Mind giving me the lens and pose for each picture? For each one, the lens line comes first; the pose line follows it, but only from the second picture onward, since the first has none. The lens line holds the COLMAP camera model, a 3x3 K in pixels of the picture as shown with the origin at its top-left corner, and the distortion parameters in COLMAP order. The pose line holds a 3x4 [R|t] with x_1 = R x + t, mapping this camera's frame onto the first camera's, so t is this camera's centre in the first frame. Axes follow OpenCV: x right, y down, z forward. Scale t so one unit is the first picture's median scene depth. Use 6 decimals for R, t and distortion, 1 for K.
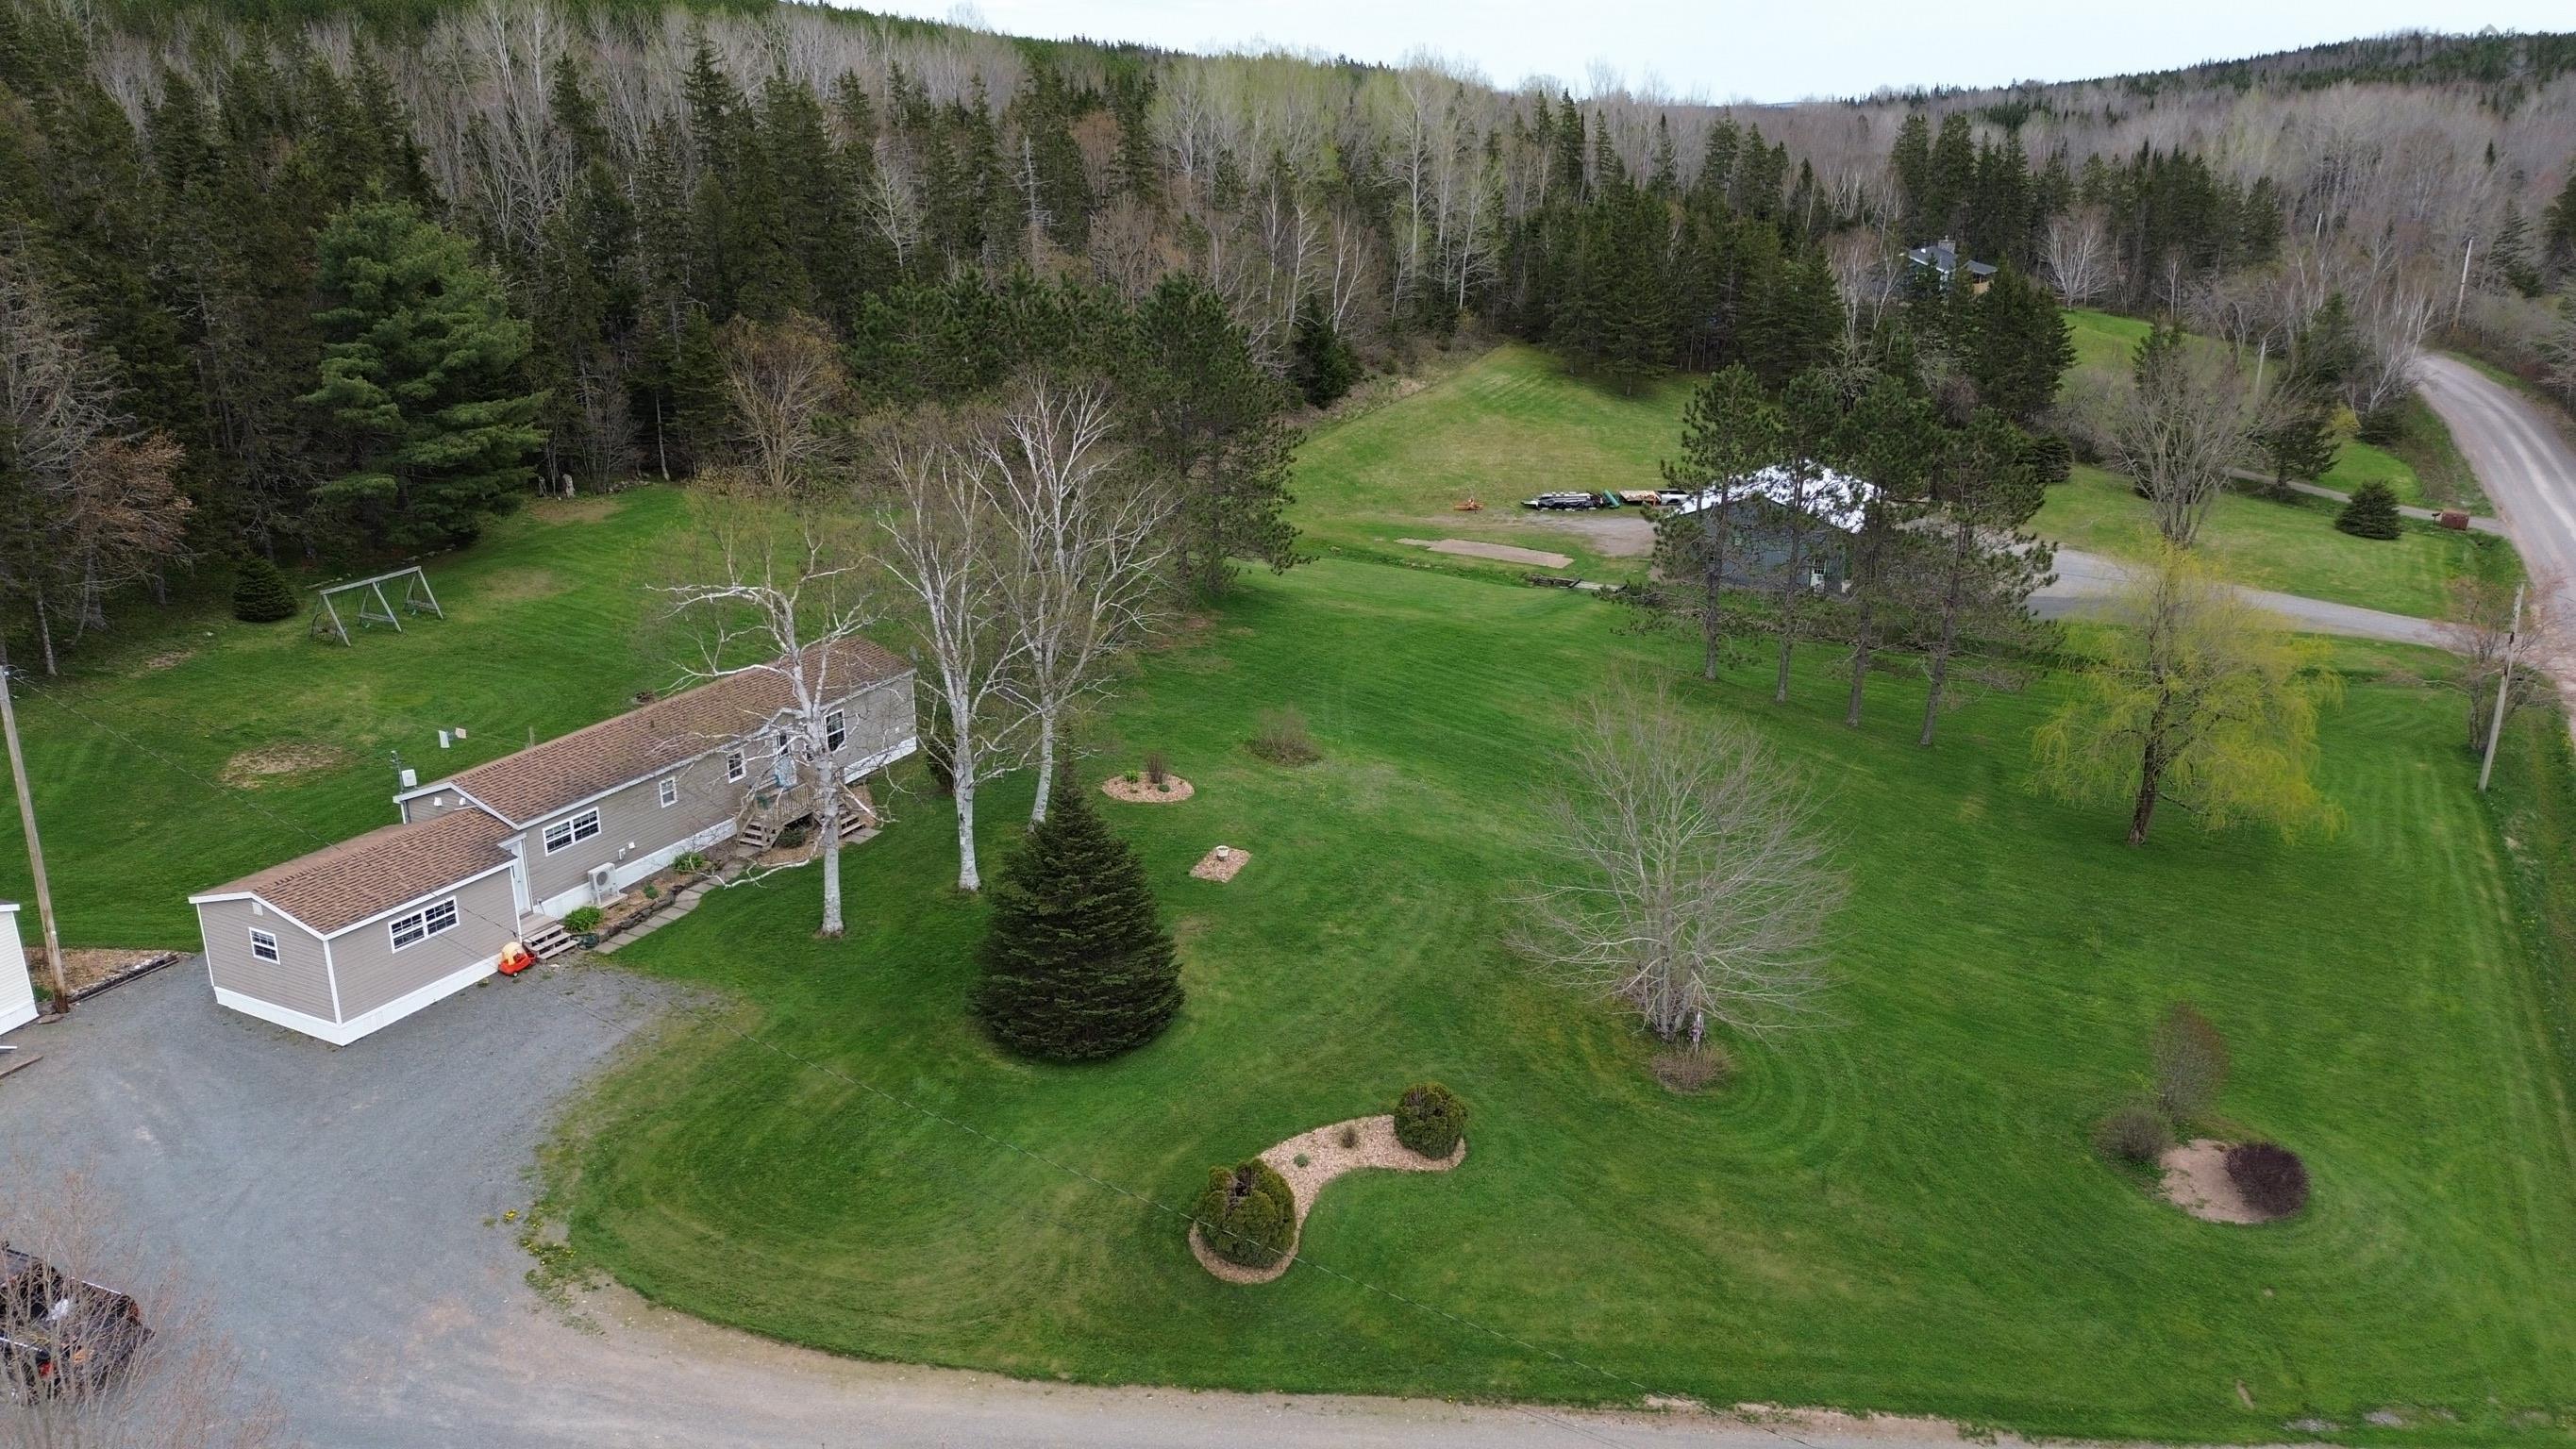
lens RADIAL K [[1824.6, 0, 1275.9], [0, 1824.6, 712.2], [0, 0, 1]] dist [0.084412, -0.090373]
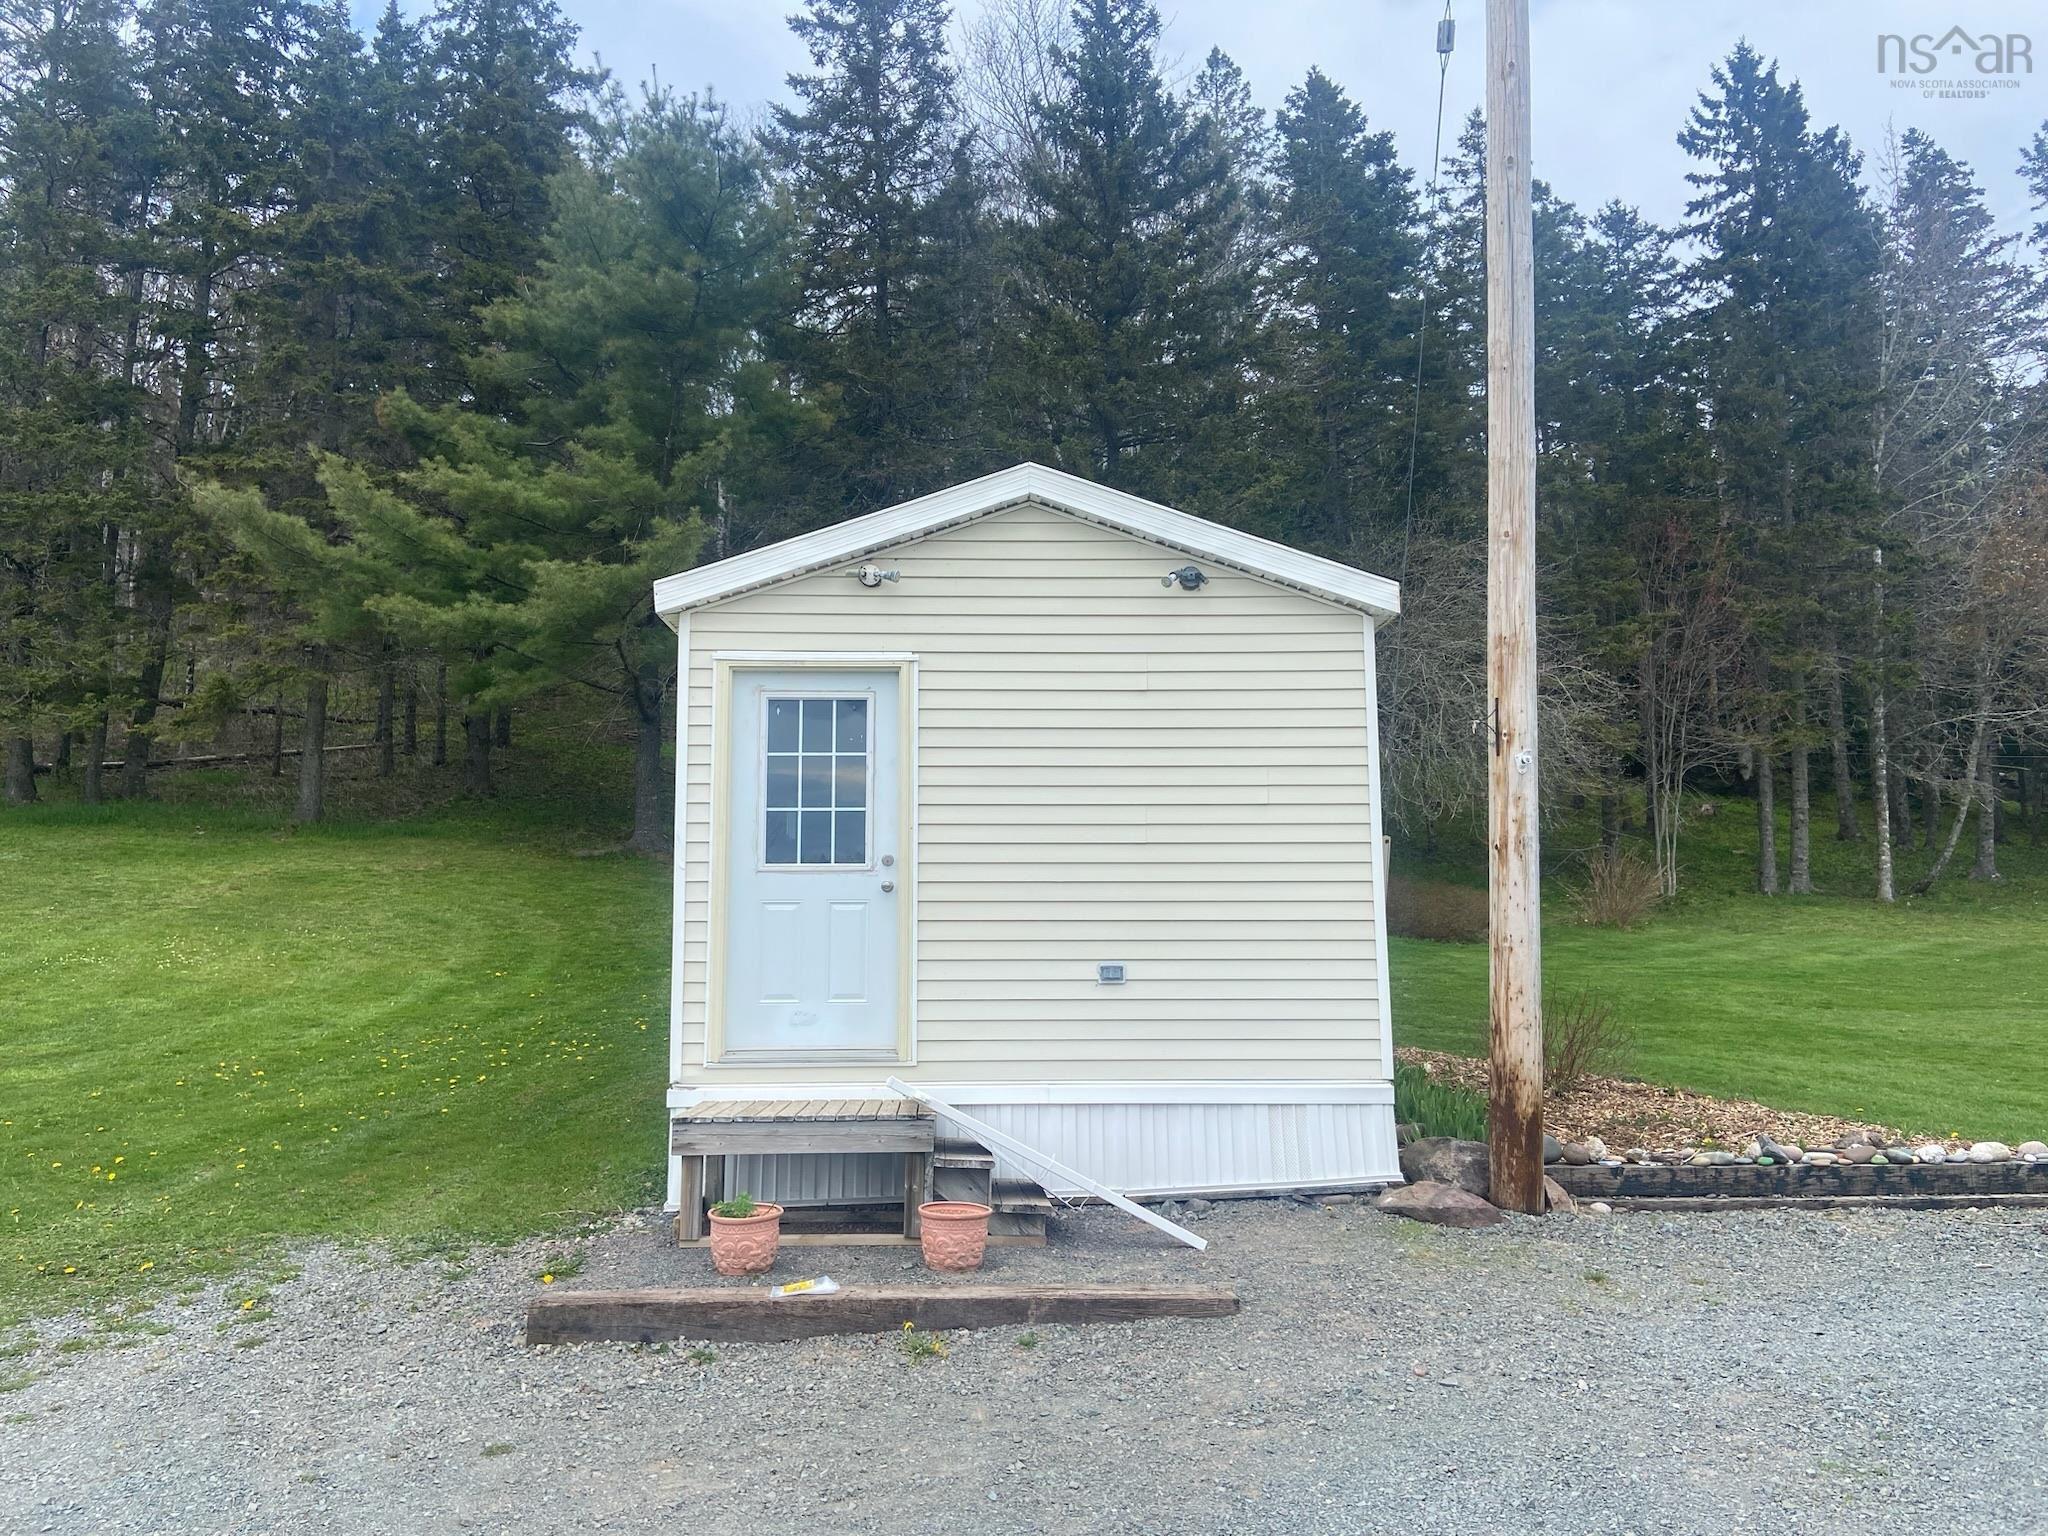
lens RADIAL K [[1555.5, 0, 1020.5], [0, 1555.5, 758.1], [0, 0, 1]] dist [0.064358, -0.002607]
pose [[0.439575, -0.104515, -0.892105, -0.459106], [-0.272990, 0.930678, -0.243547, 0.152601], [0.855716, 0.350593, 0.380571, 0.774132]]
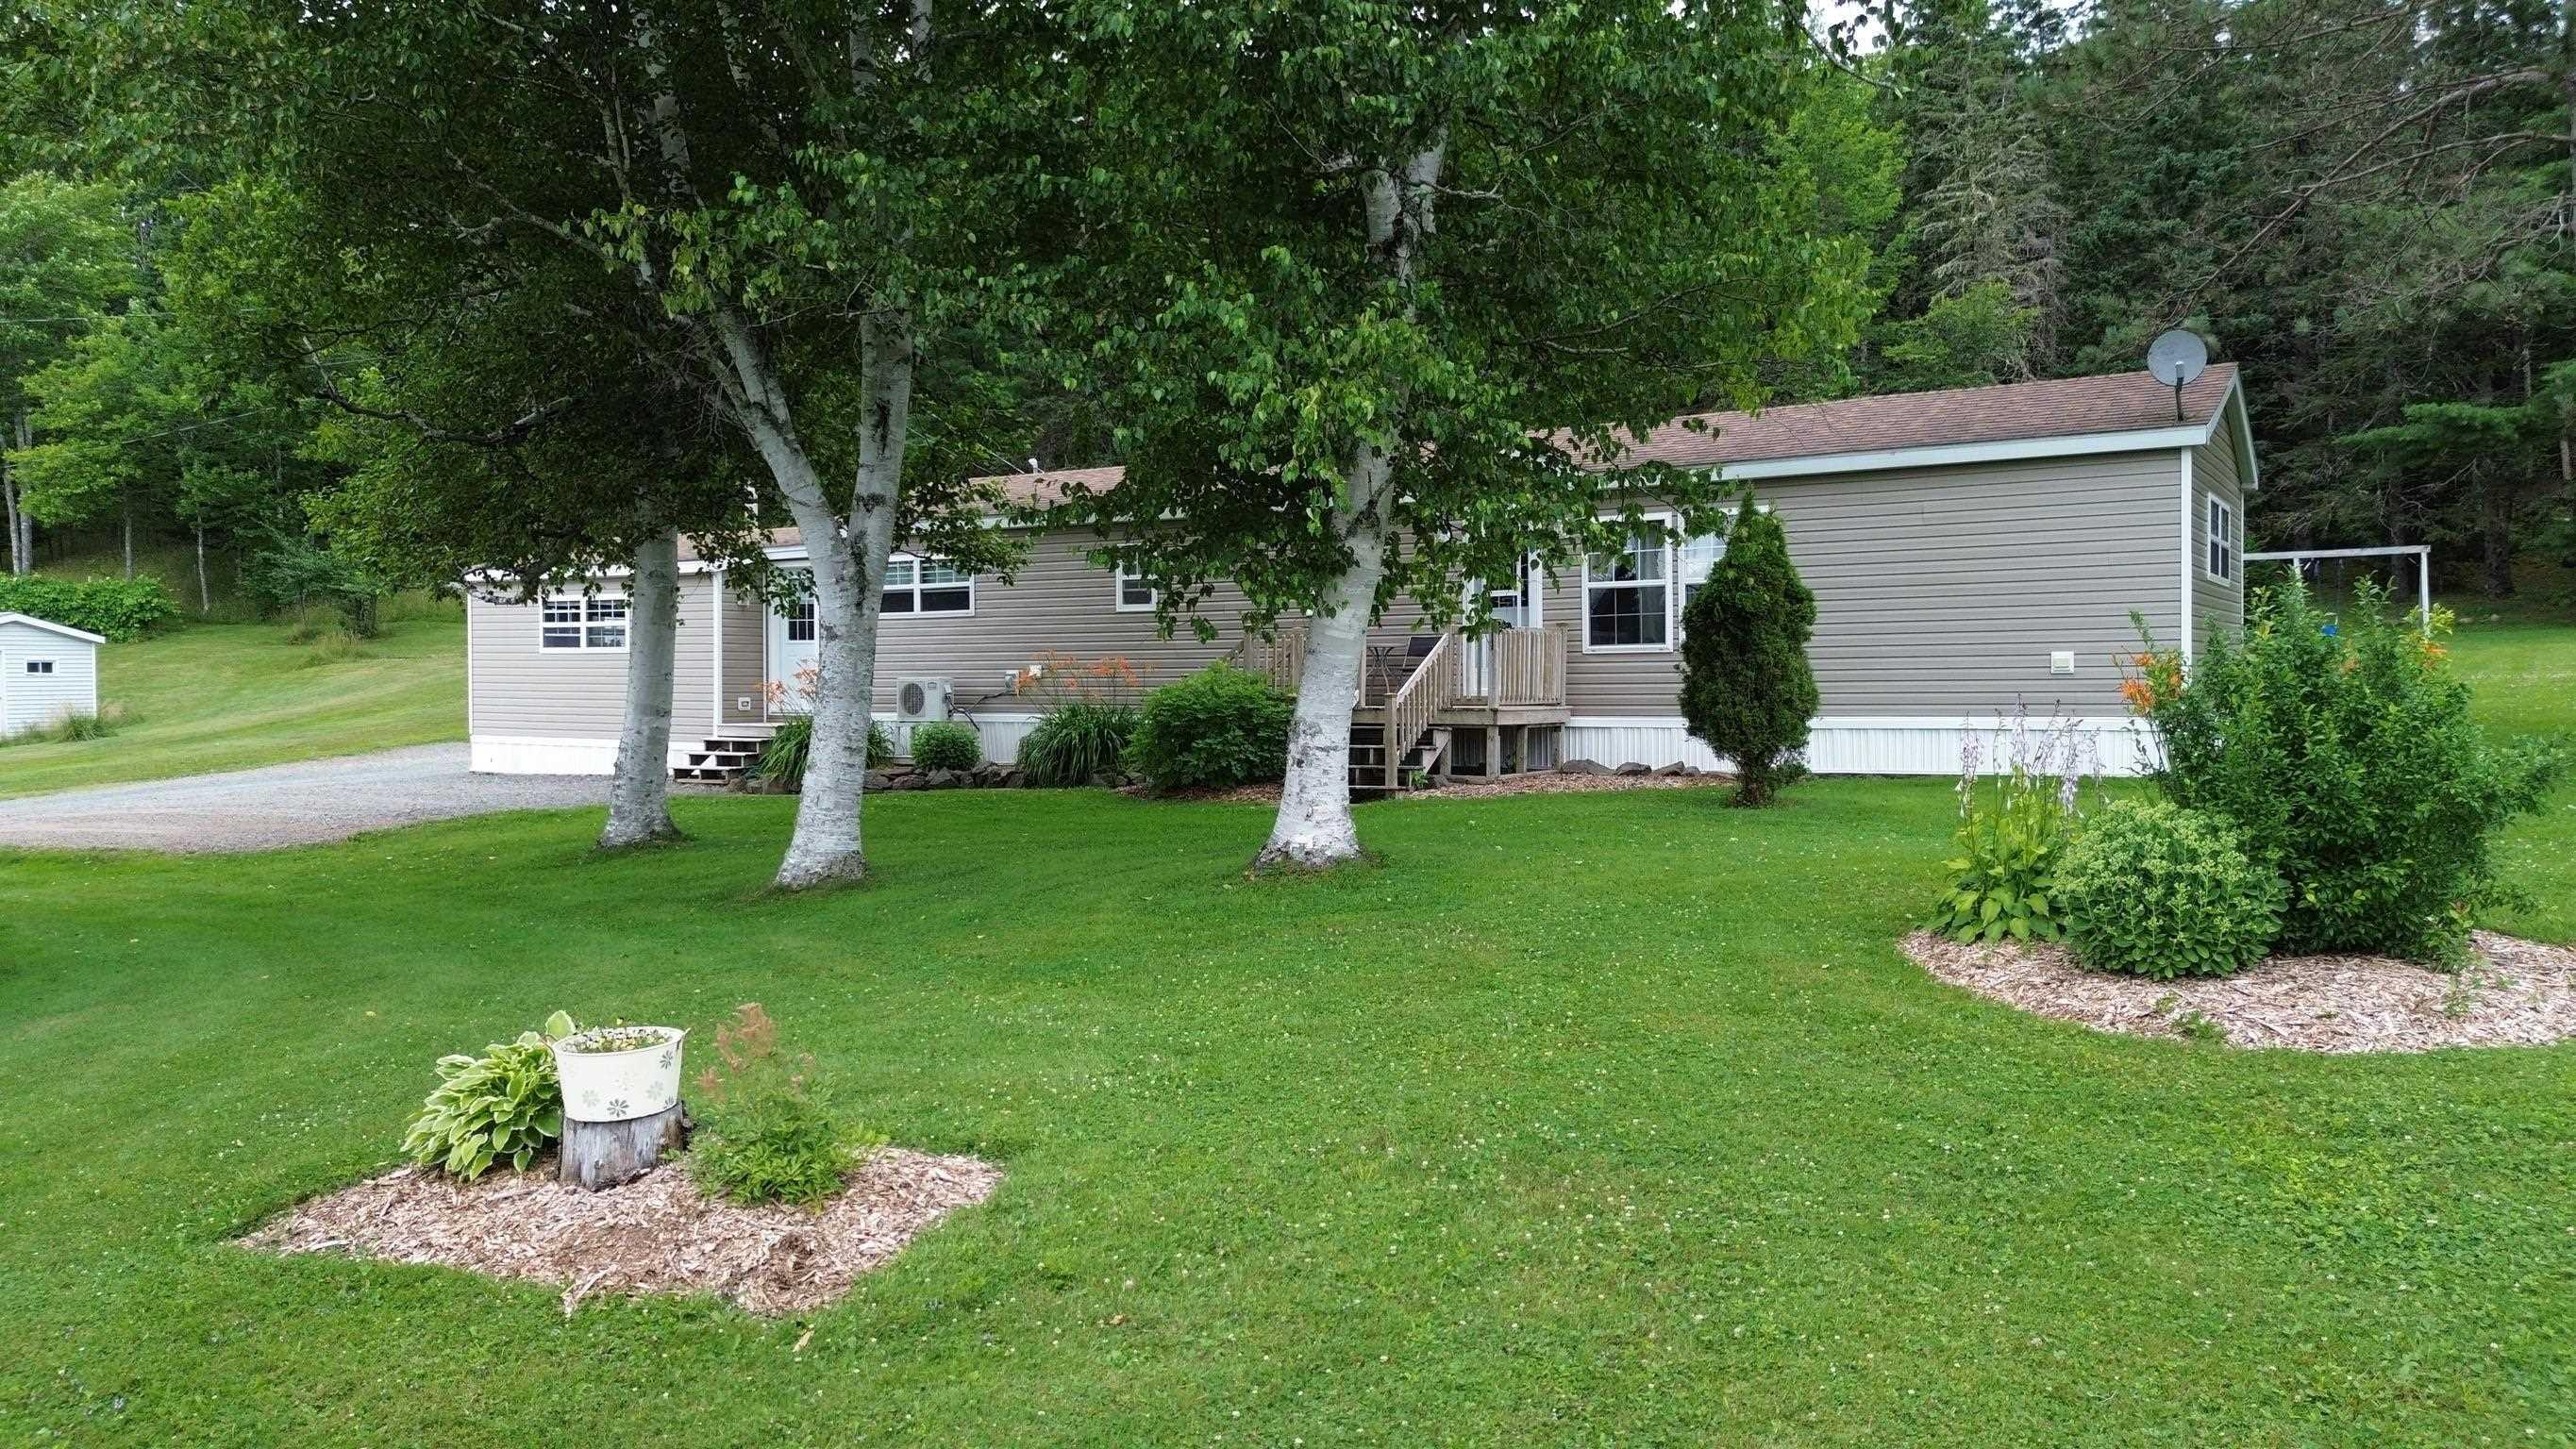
lens RADIAL K [[1824.6, 0, 1275.9], [0, 1824.6, 712.2], [0, 0, 1]] dist [0.084412, -0.090373]
pose [[-0.086607, 0.028043, -0.995848, 0.074523], [-0.294211, 0.954300, 0.052460, 0.043251], [0.951808, 0.297533, -0.074398, 1.114193]]
